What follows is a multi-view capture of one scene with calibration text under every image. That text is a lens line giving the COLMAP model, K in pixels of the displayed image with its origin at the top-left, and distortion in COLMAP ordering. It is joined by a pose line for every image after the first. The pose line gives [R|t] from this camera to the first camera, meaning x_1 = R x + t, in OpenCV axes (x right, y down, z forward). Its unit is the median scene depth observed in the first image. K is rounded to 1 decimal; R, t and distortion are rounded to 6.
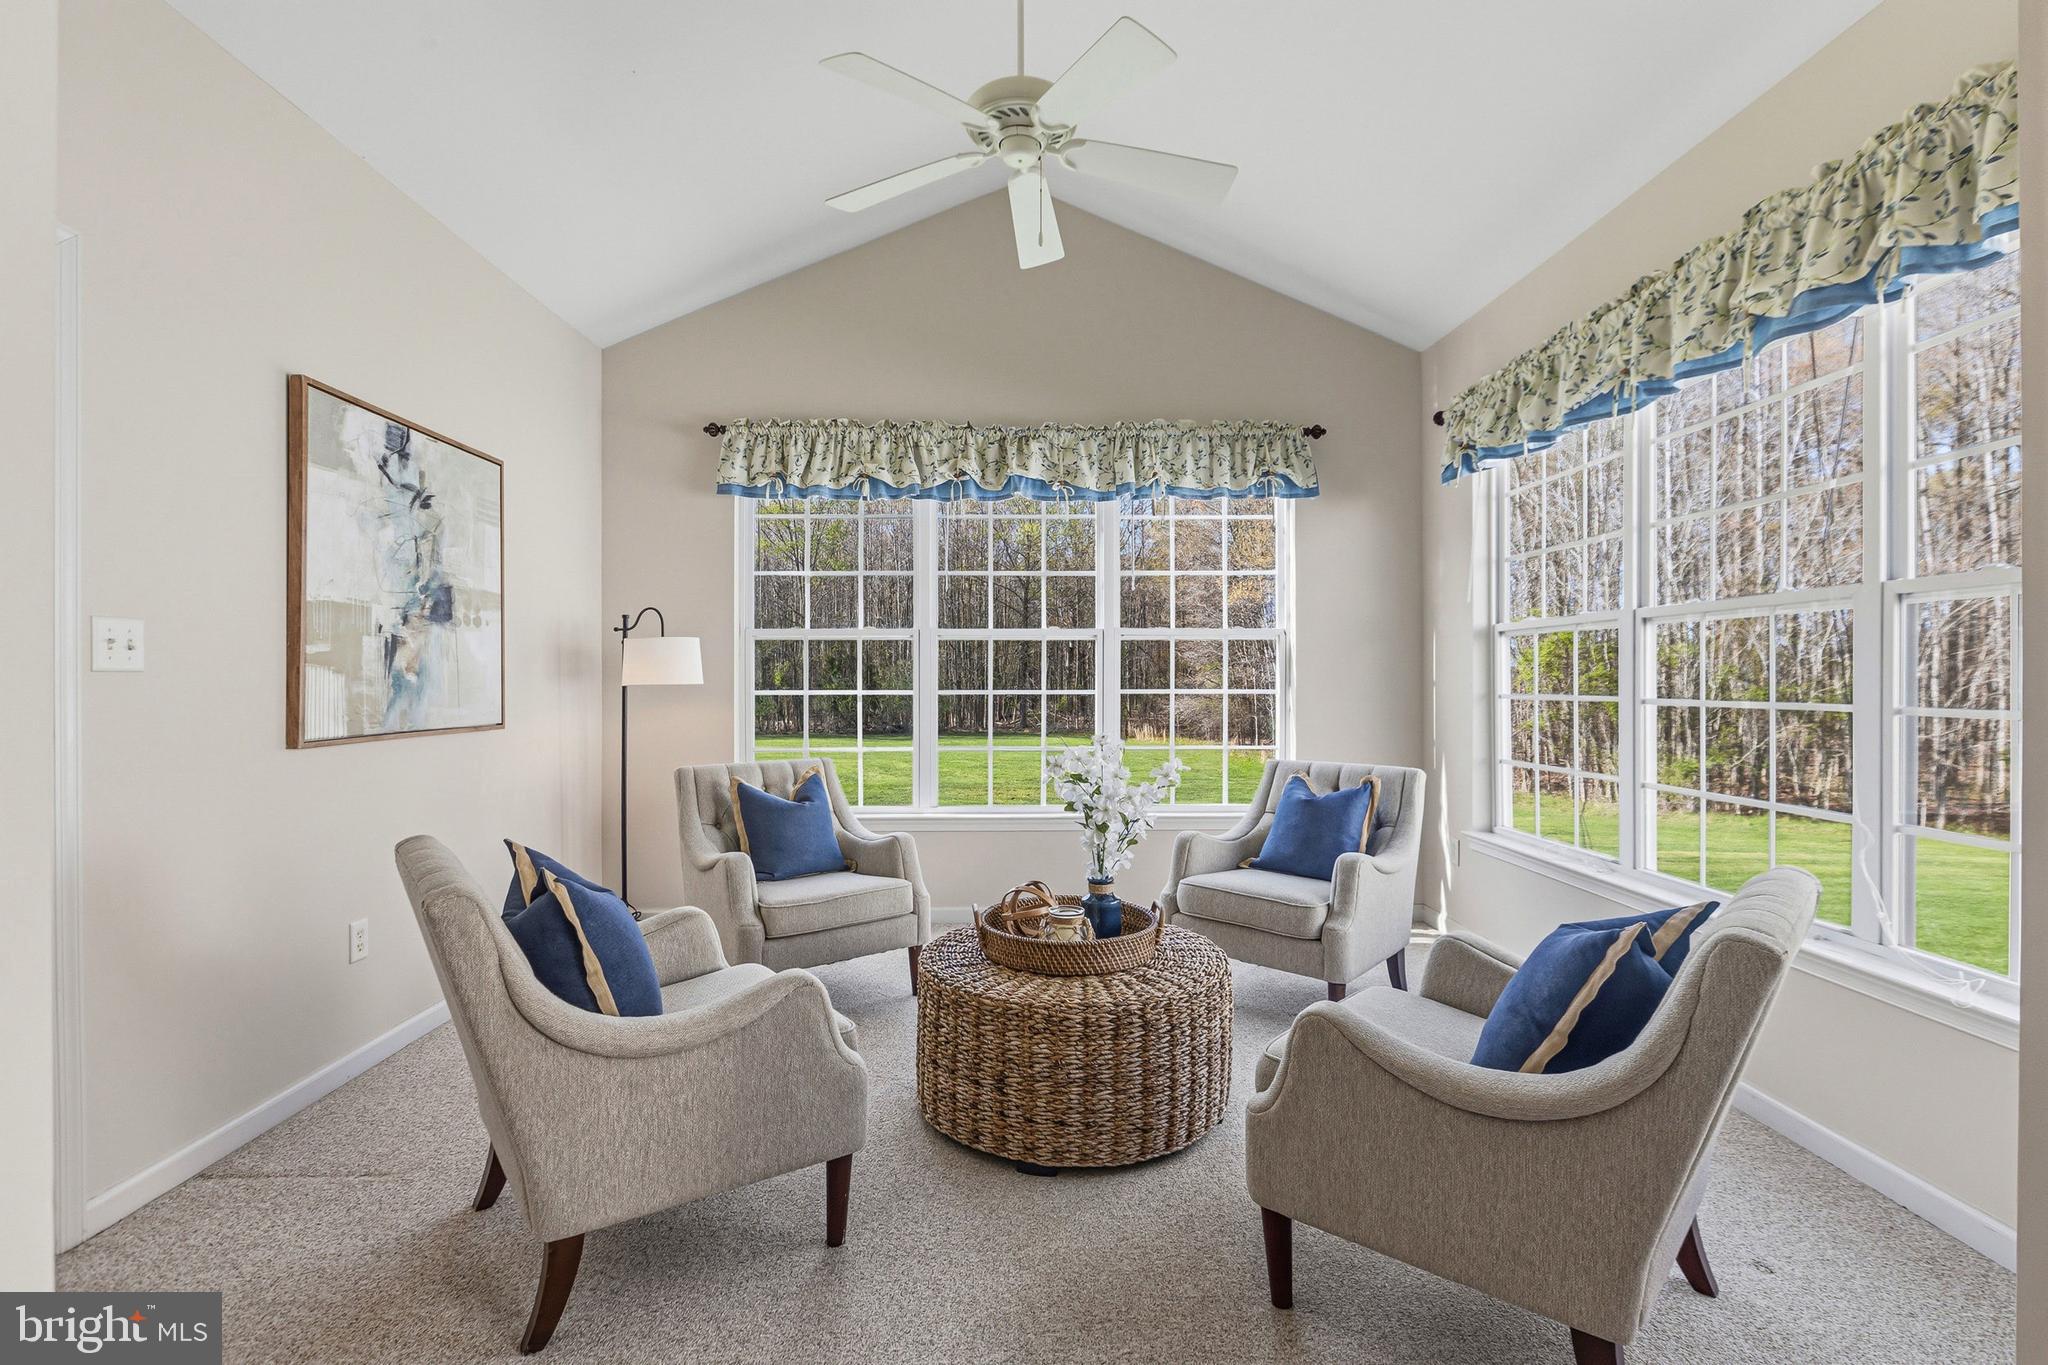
lens RADIAL K [[939.4, 0, 1024.0], [0, 939.4, 682.5], [0, 0, 1]] dist [-0.001285, -0.001873]
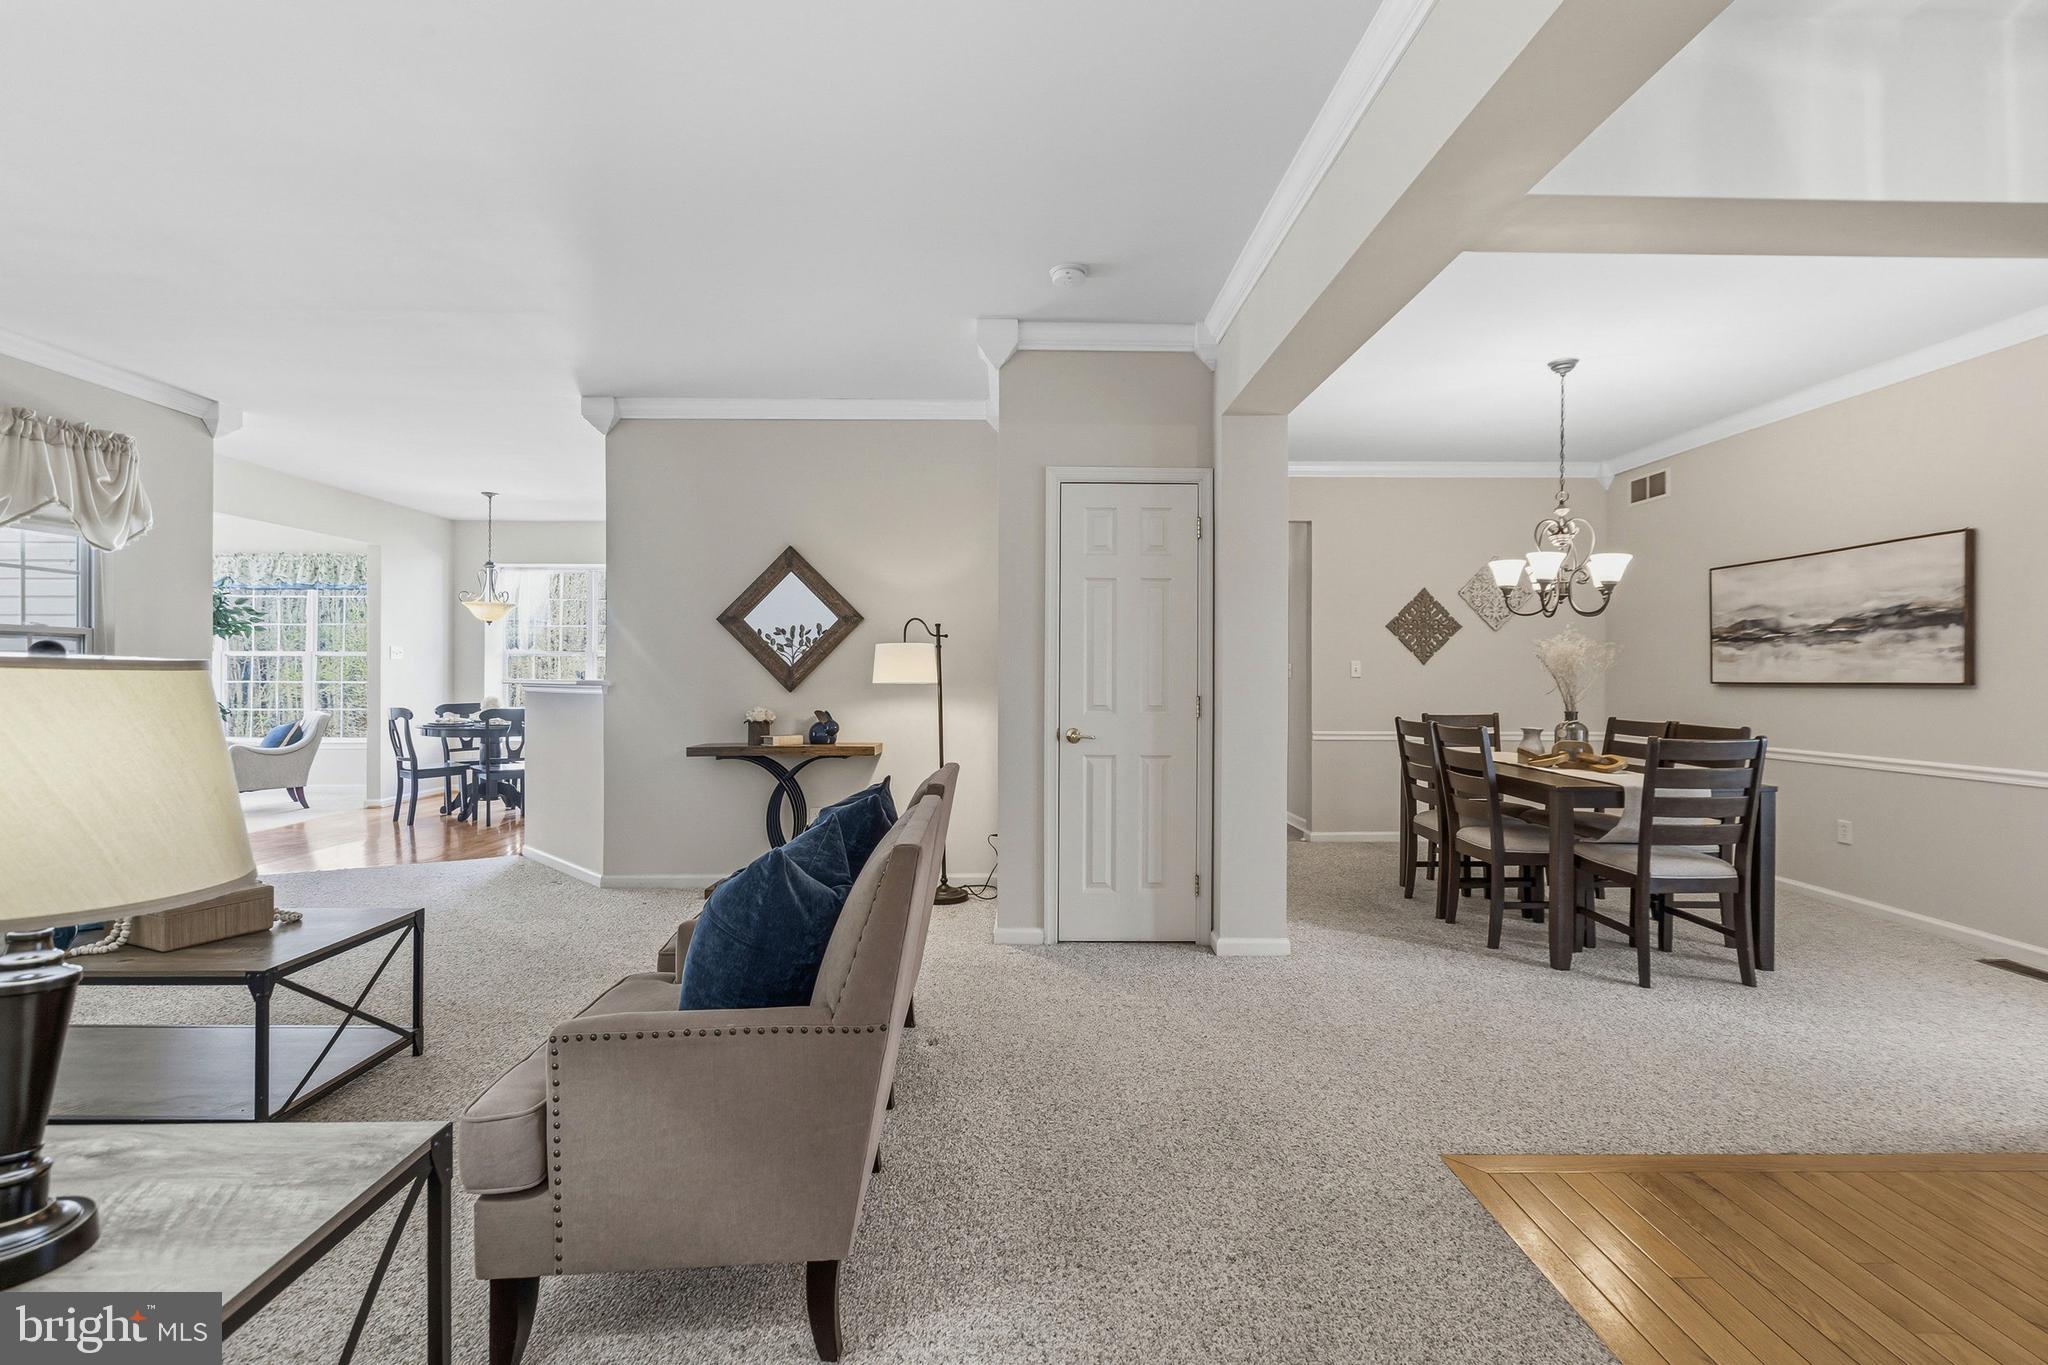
lens RADIAL K [[919.1, 0, 1025.0], [0, 919.1, 677.5], [0, 0, 1]] dist [-0.001812, 0.000125]
pose [[-0.010291, 0.011666, 0.999879, -3.114854], [0.003007, 0.999928, -0.011636, 0.062586], [-0.999943, 0.002887, -0.010325, -2.078496]]
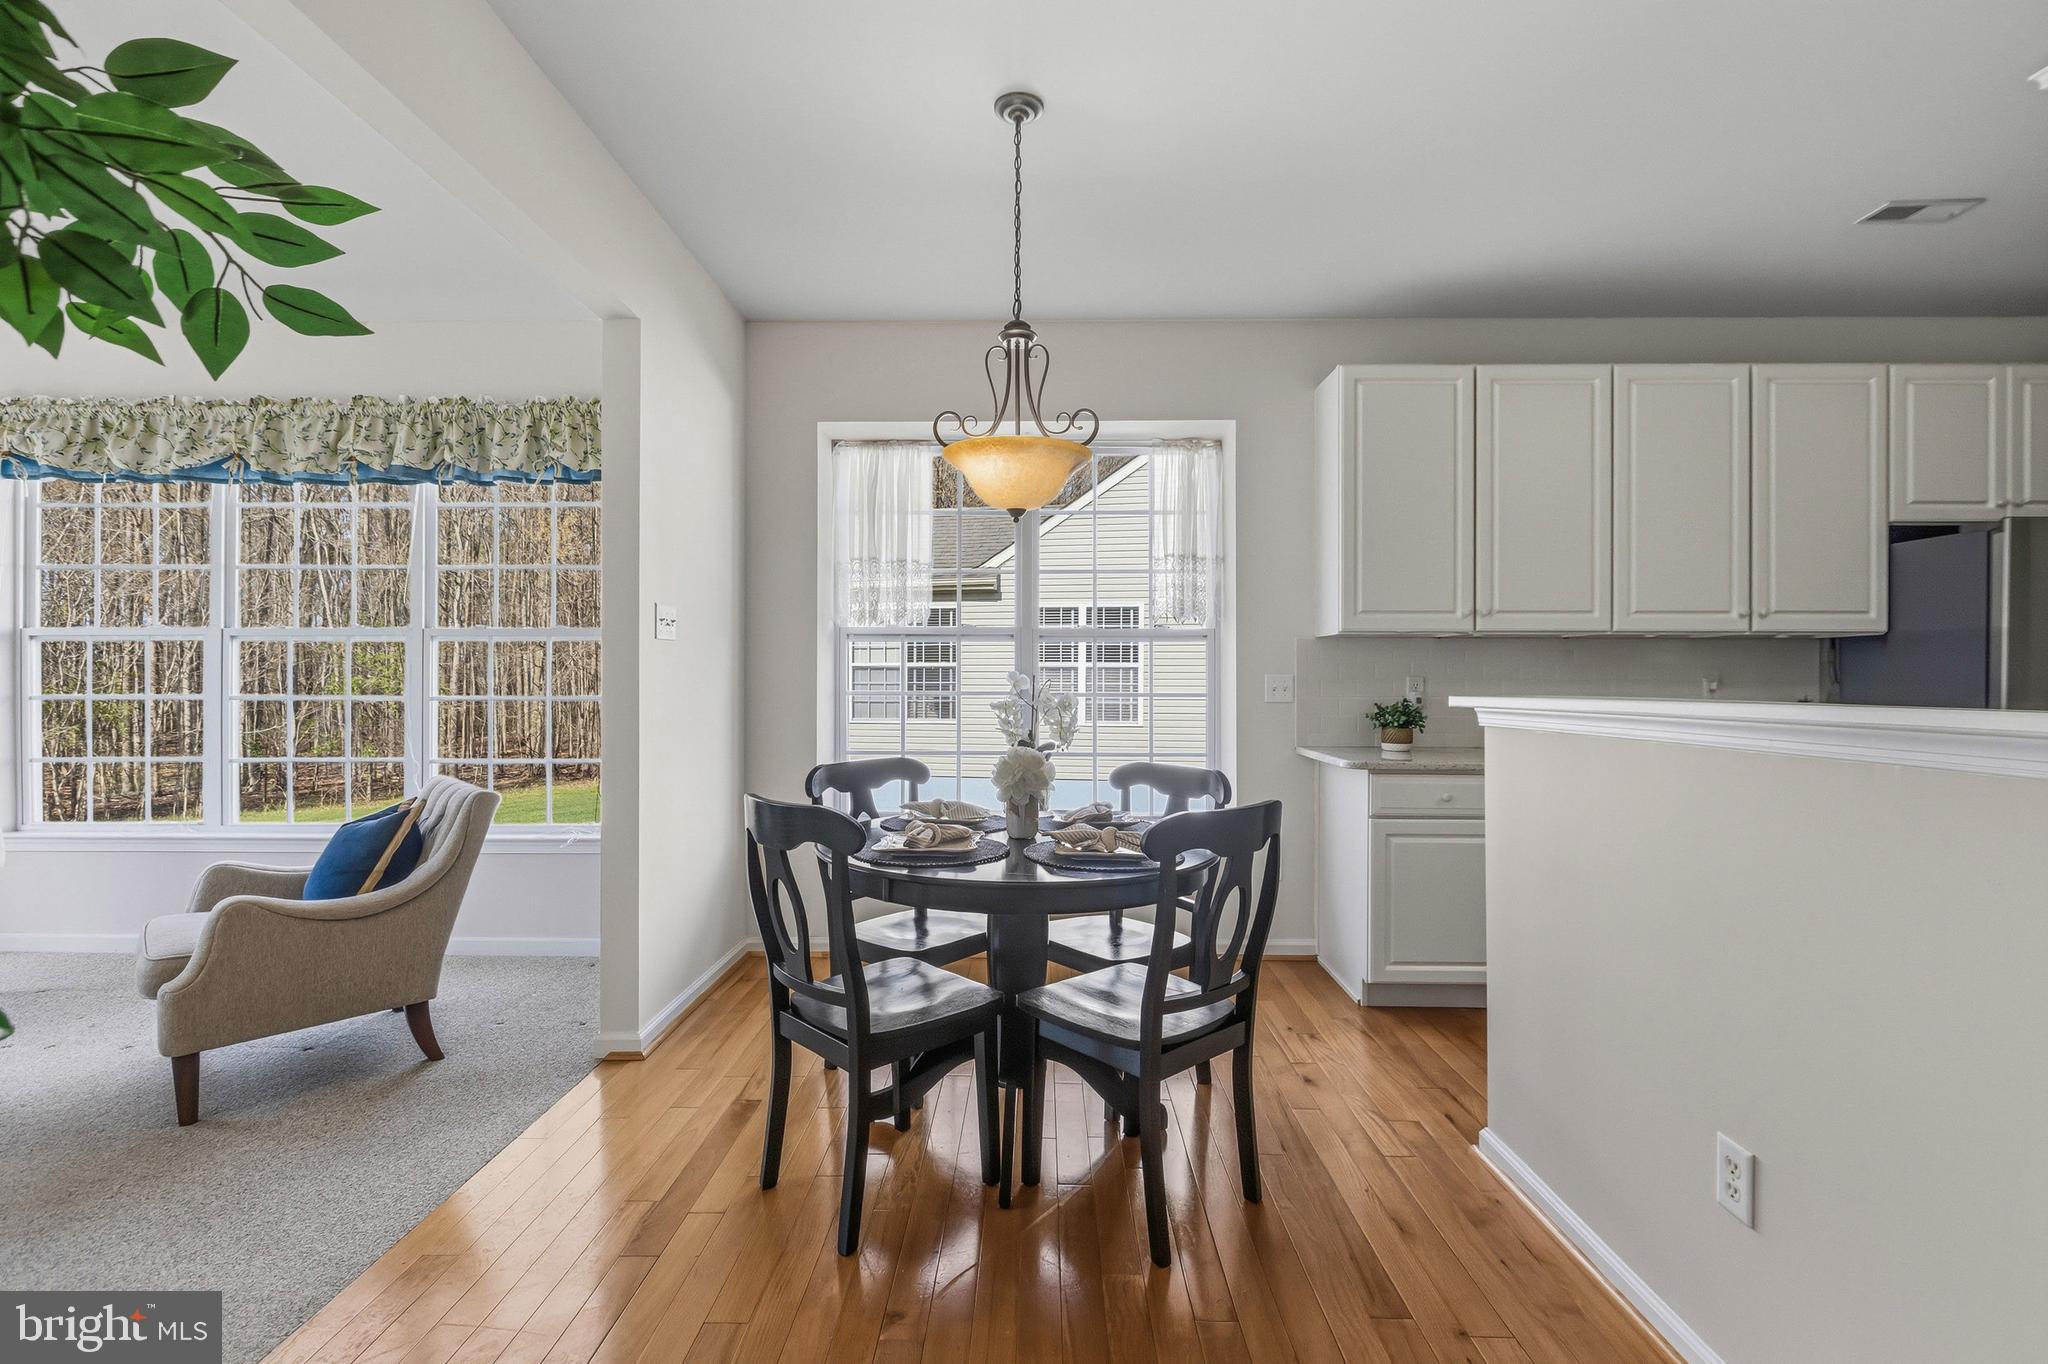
lens RADIAL K [[919.1, 0, 1025.0], [0, 919.1, 677.0], [0, 0, 1]] dist [-0.001812, 0.000125]
pose [[0.020972, 0.018412, 0.999611, -0.832134], [0.003728, 0.999822, -0.018494, 0.024260], [-0.999773, 0.004115, 0.020900, -0.214802]]
